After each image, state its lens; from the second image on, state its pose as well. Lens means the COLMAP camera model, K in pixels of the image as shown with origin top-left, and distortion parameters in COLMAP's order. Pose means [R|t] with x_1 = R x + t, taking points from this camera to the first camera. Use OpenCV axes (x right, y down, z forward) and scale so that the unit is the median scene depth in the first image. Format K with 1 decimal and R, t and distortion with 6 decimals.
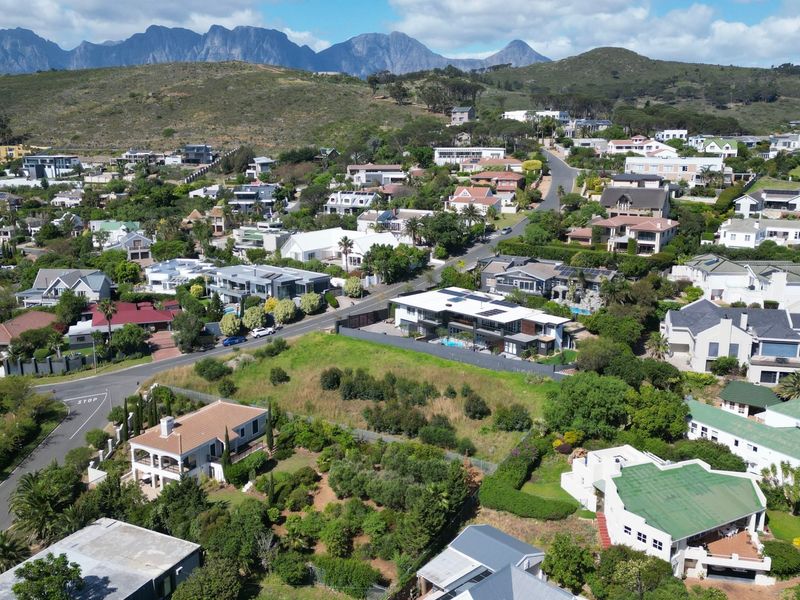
lens RADIAL K [[742.4, 0, 396.4], [0, 742.4, 301.4], [0, 0, 1]] dist [0.108342, -0.159890]
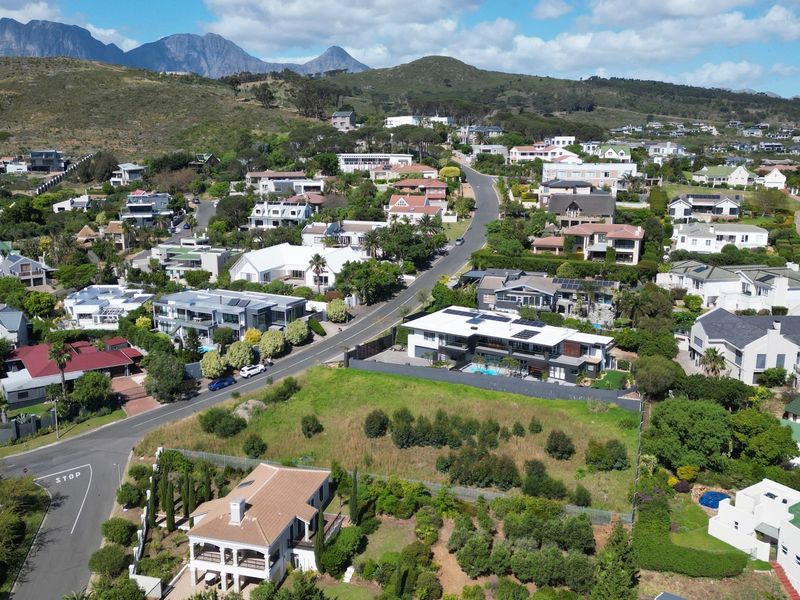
lens RADIAL K [[742.4, 0, 396.4], [0, 742.4, 301.4], [0, 0, 1]] dist [0.108342, -0.159890]
pose [[0.972910, -0.047465, 0.226257, -0.150608], [0.048873, 0.998805, -0.000622, -0.021269], [-0.225957, 0.011664, 0.974067, 0.091764]]
